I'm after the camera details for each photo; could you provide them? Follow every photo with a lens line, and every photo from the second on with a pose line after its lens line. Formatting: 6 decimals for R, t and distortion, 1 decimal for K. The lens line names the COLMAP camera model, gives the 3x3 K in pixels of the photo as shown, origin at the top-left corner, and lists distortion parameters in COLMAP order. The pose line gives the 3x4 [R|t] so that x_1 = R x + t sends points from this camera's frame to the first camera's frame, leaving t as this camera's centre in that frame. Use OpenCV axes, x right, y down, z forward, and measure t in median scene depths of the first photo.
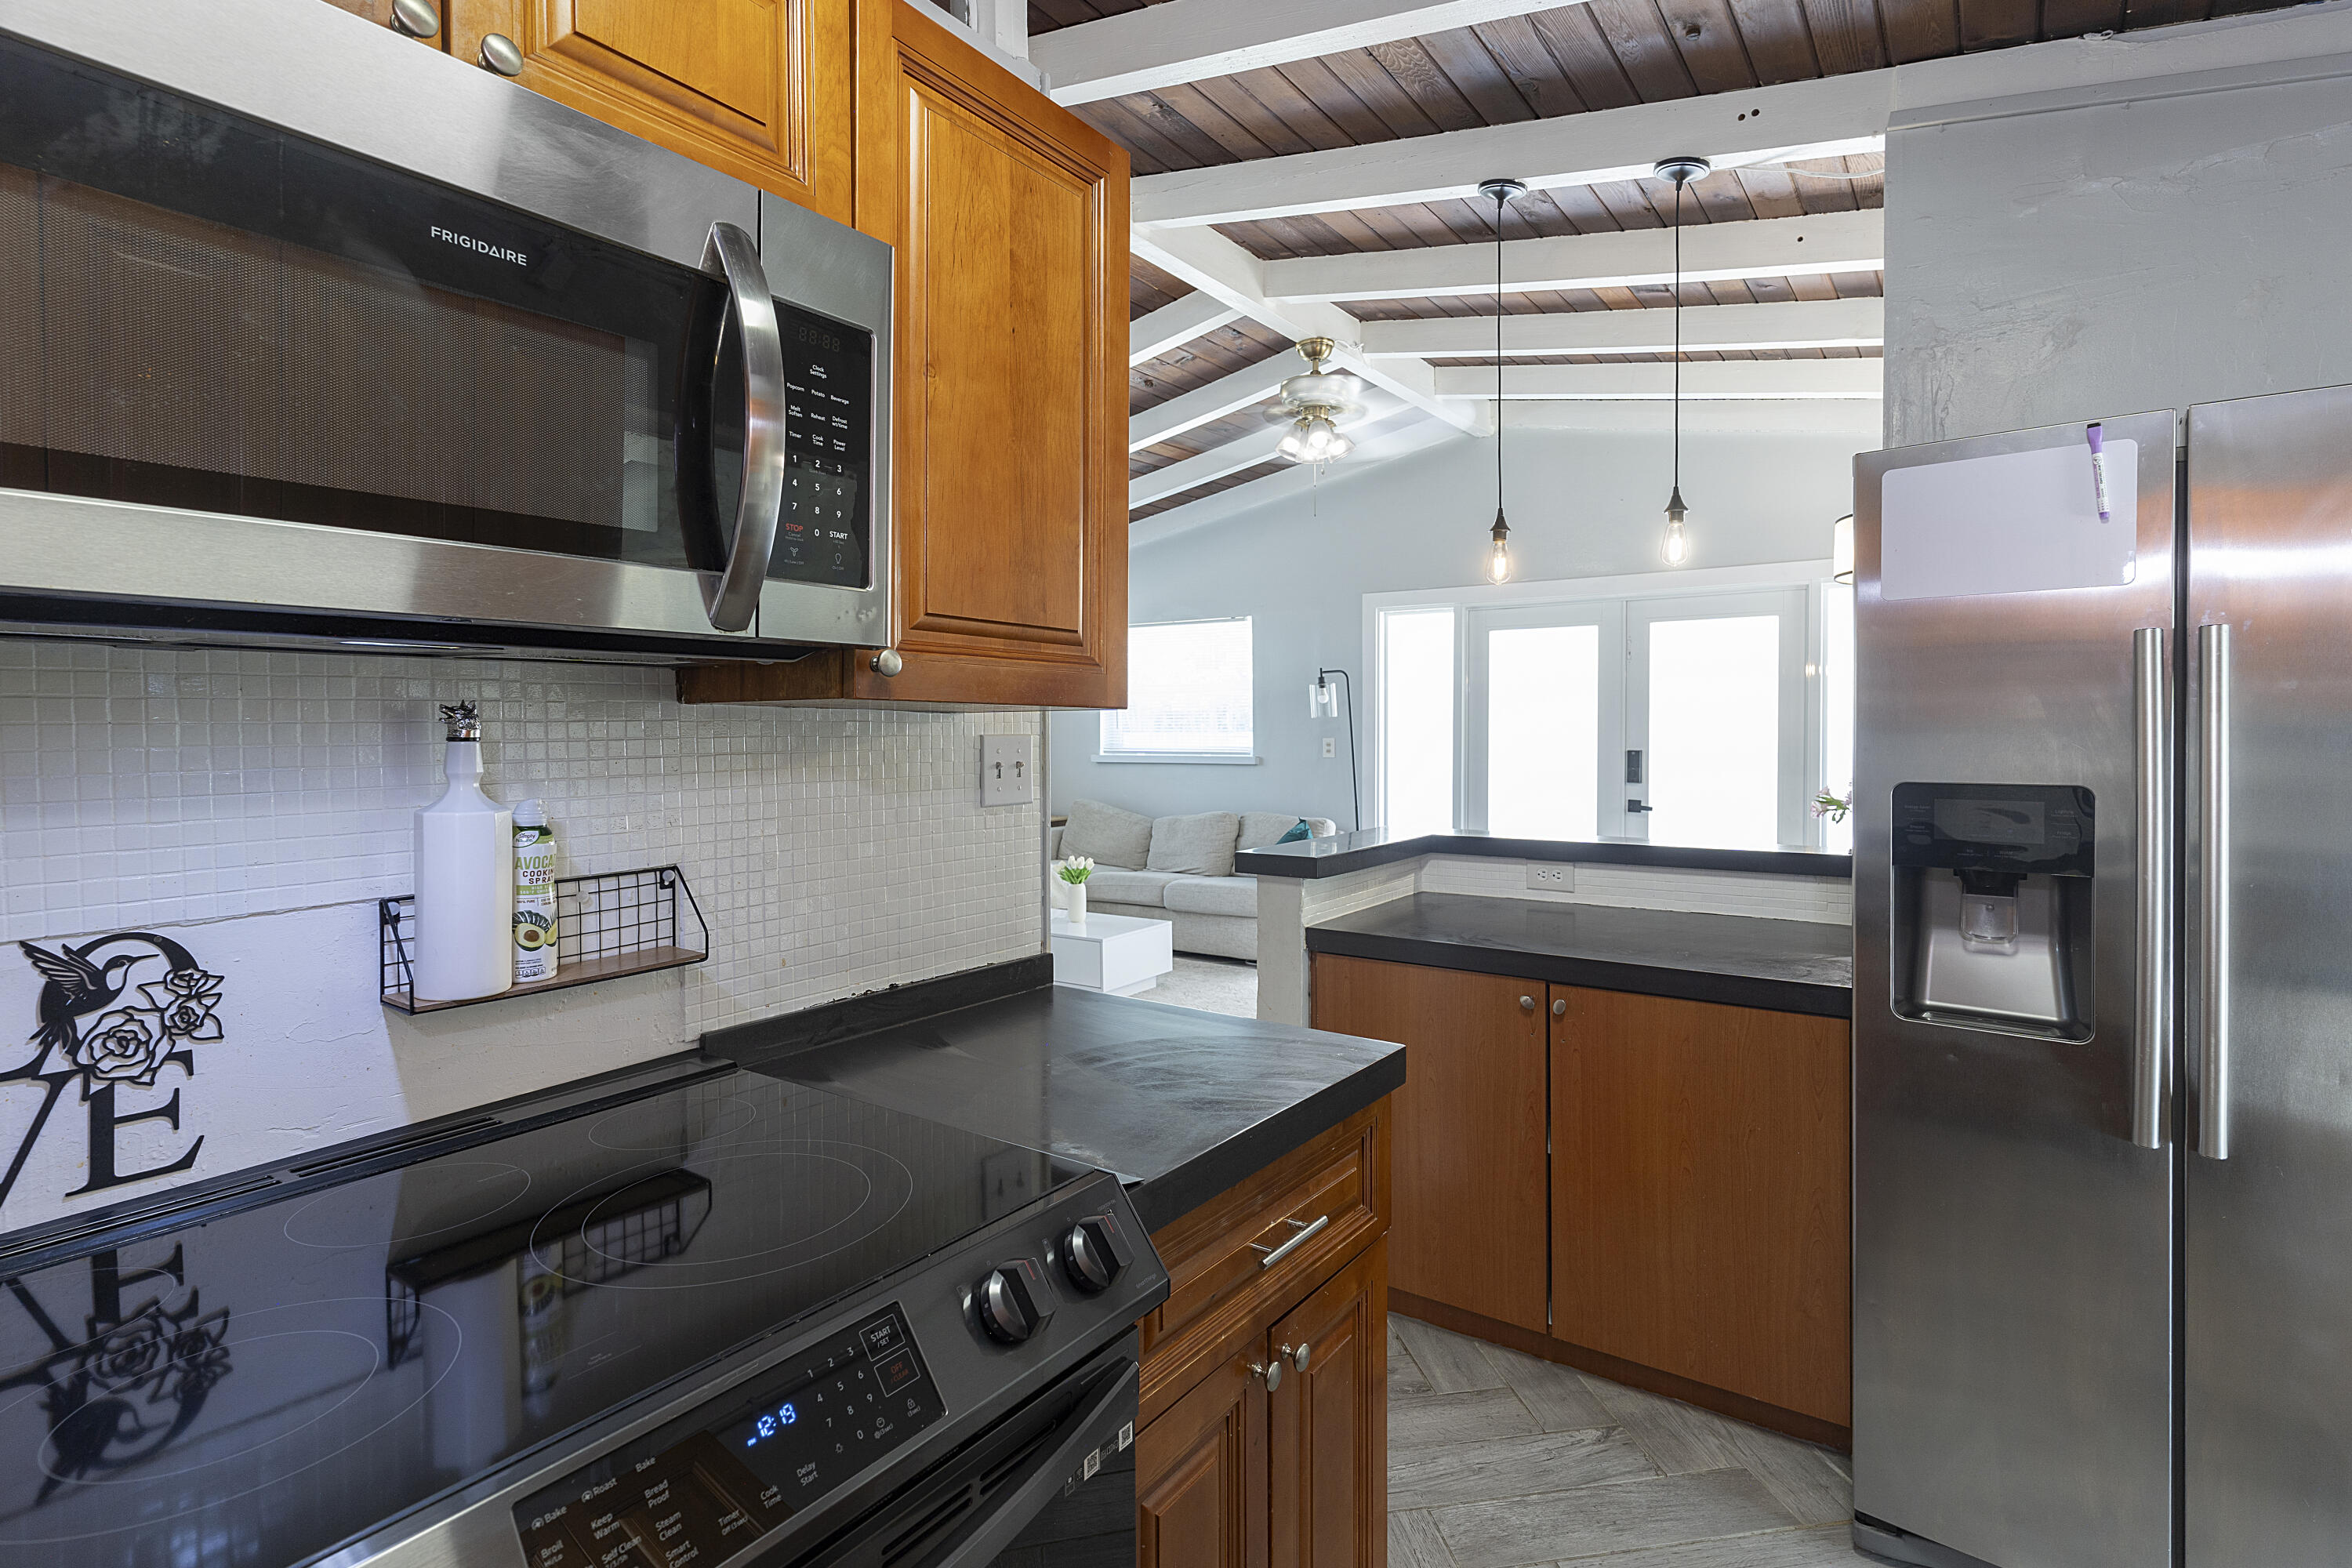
lens RADIAL K [[1168.3, 0, 1176.9], [0, 1168.3, 741.6], [0, 0, 1]] dist [0.003917, 0.001143]
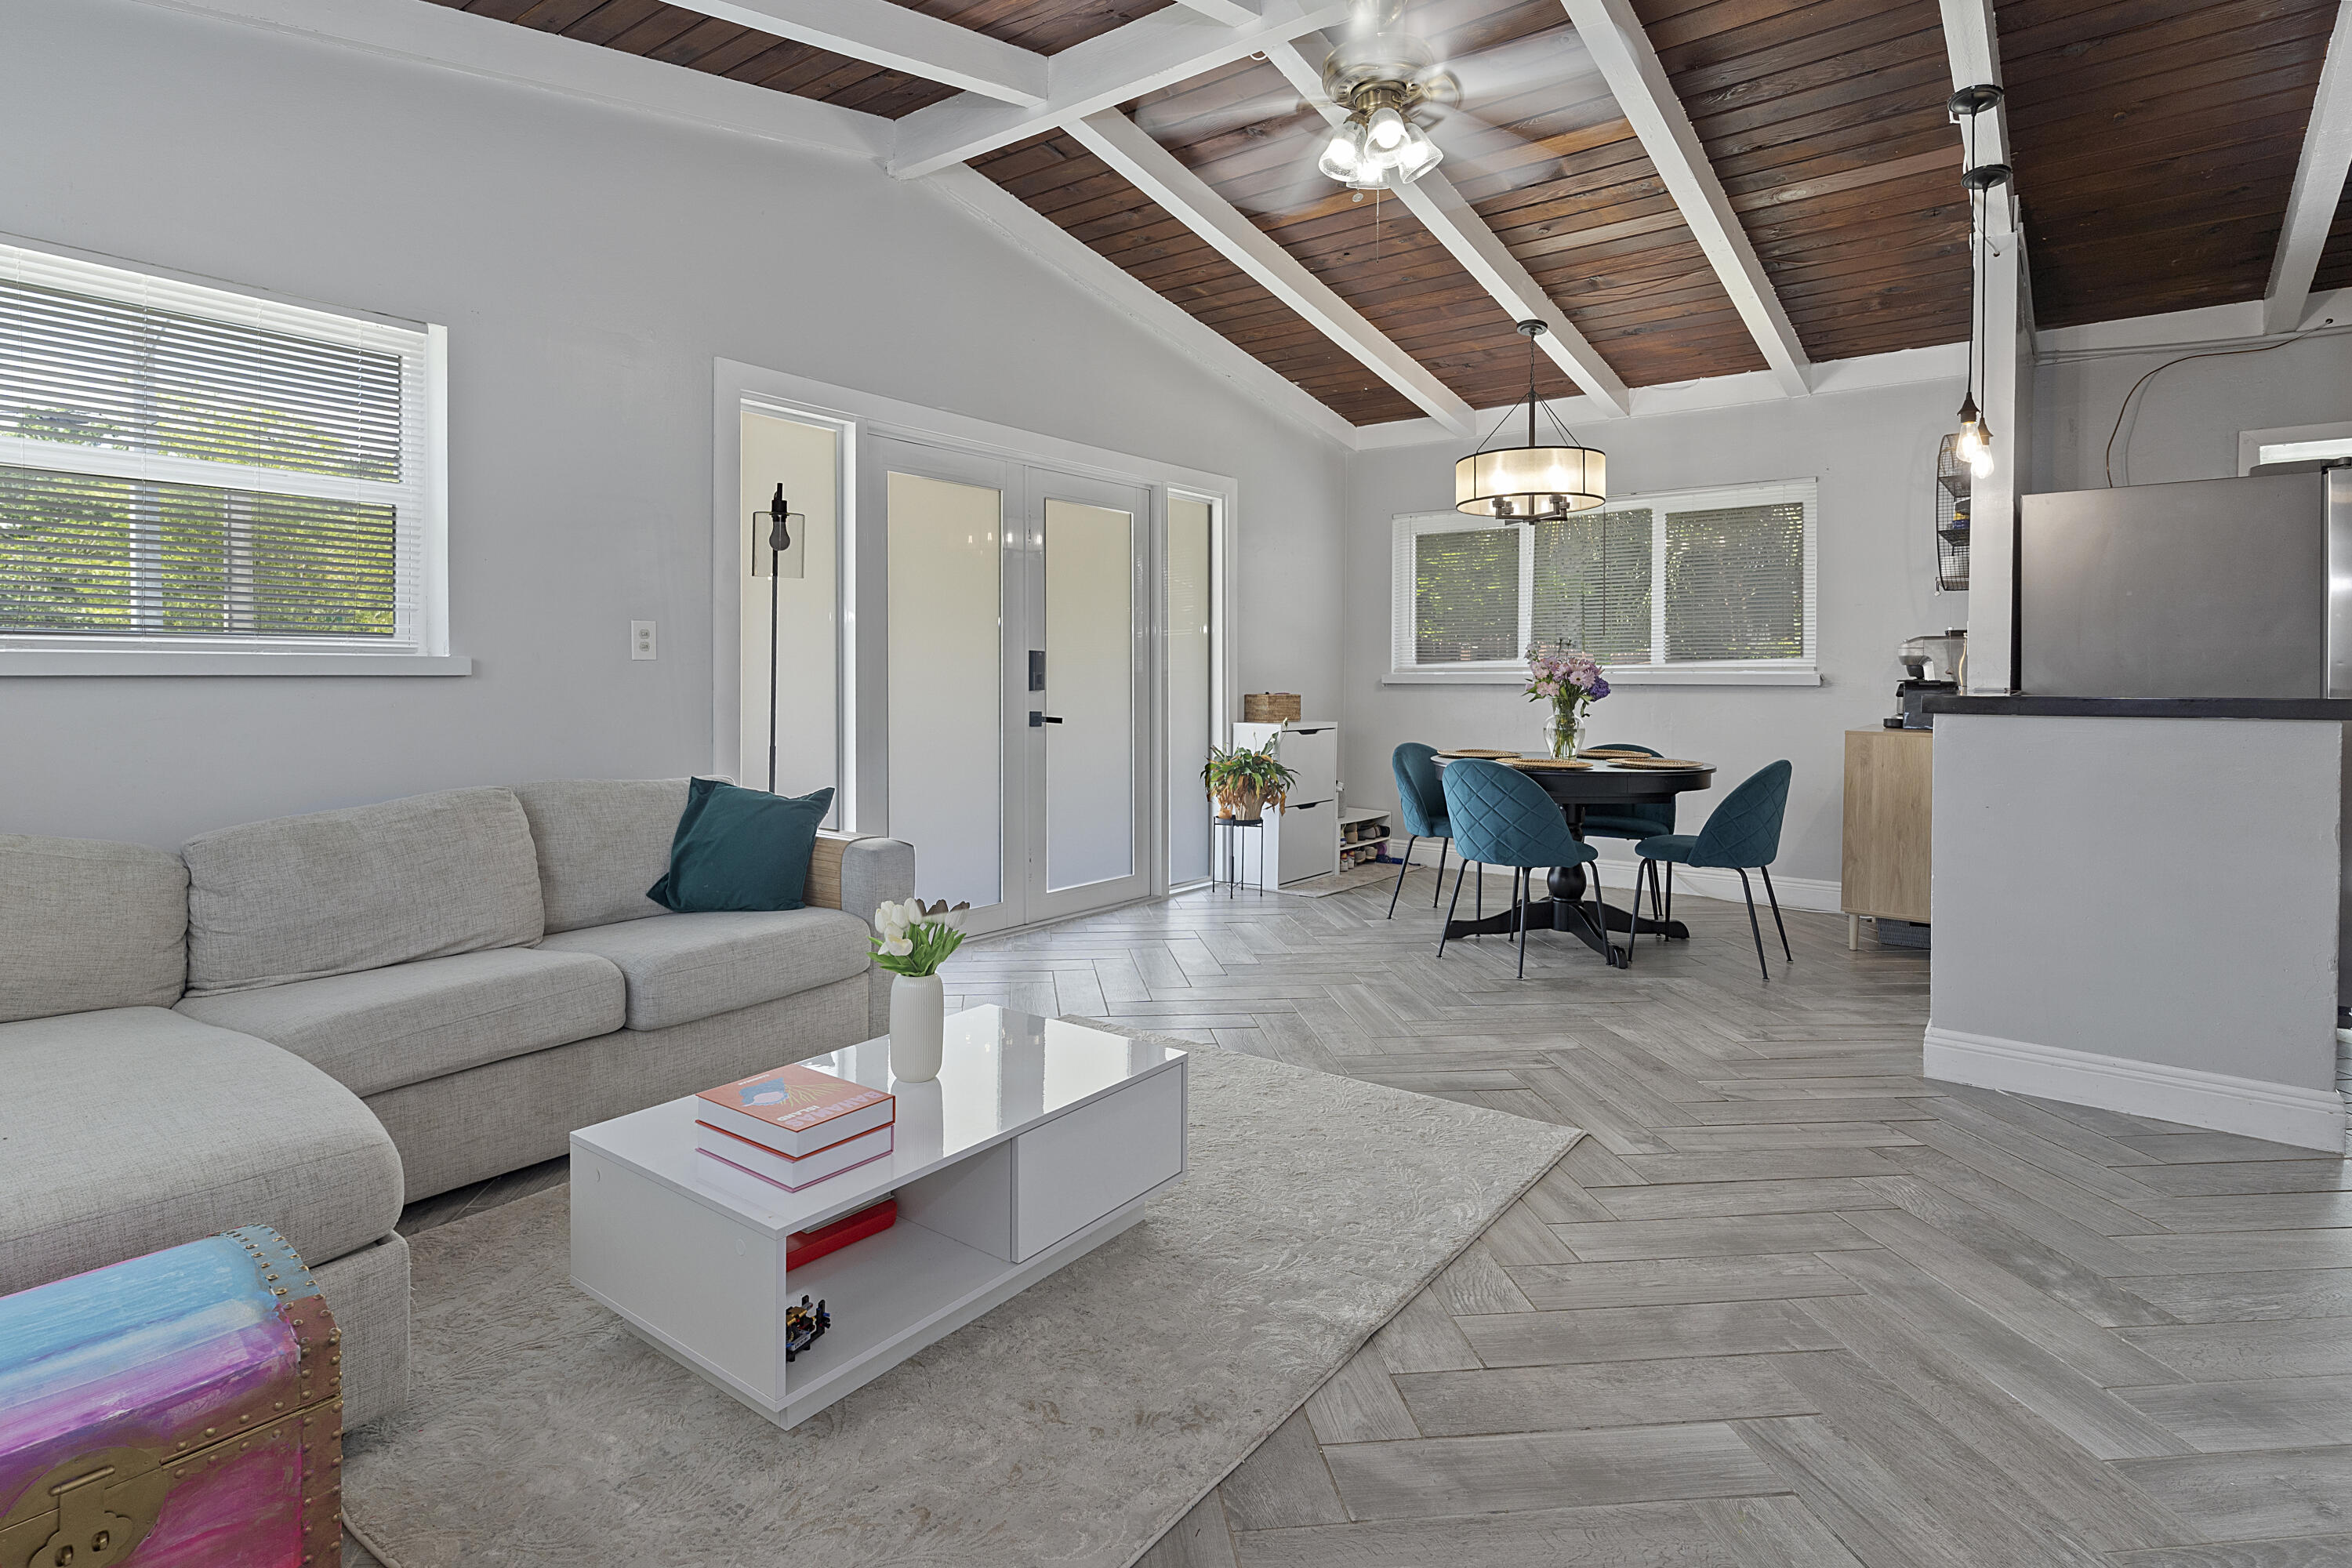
lens RADIAL K [[1190.8, 0, 1163.2], [0, 1190.8, 691.5], [0, 0, 1]] dist [0.006713, 0.000130]
pose [[0.034408, -0.010575, 0.999352, -0.405389], [0.008713, 0.999909, 0.010281, 0.025938], [-0.999370, 0.008354, 0.034497, 0.811134]]
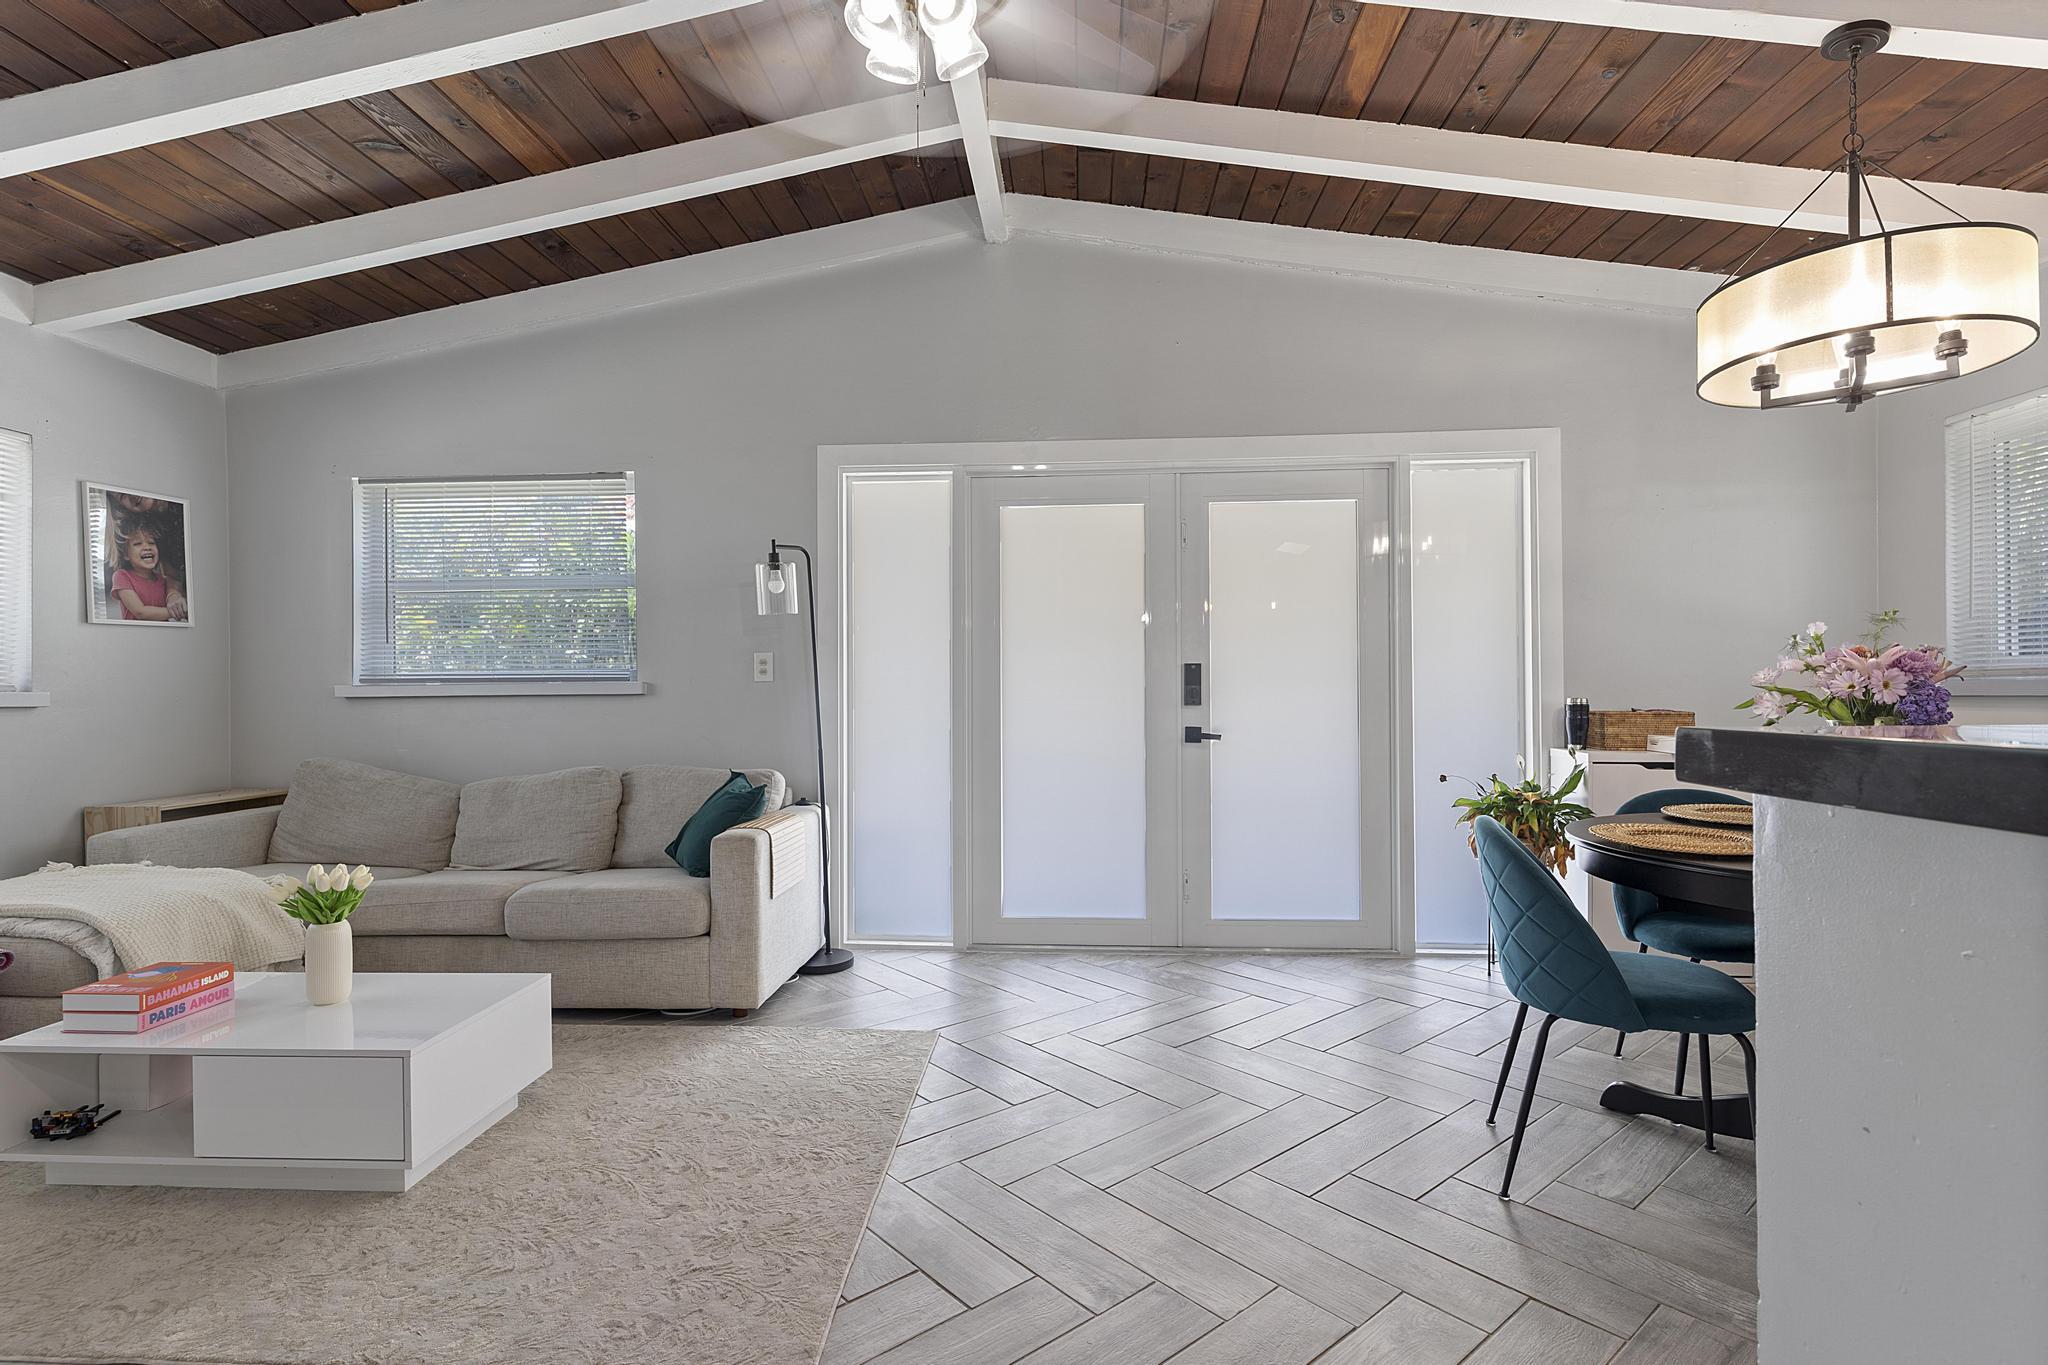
lens RADIAL K [[1000.3, 0, 1020.2], [0, 1000.3, 691.0], [0, 0, 1]] dist [-0.002246, -0.000803]
pose [[0.849325, 0.000773, 0.527870, -0.055358], [0.010684, 0.999769, -0.018654, 0.034237], [-0.527762, 0.021483, 0.849120, 0.452771]]
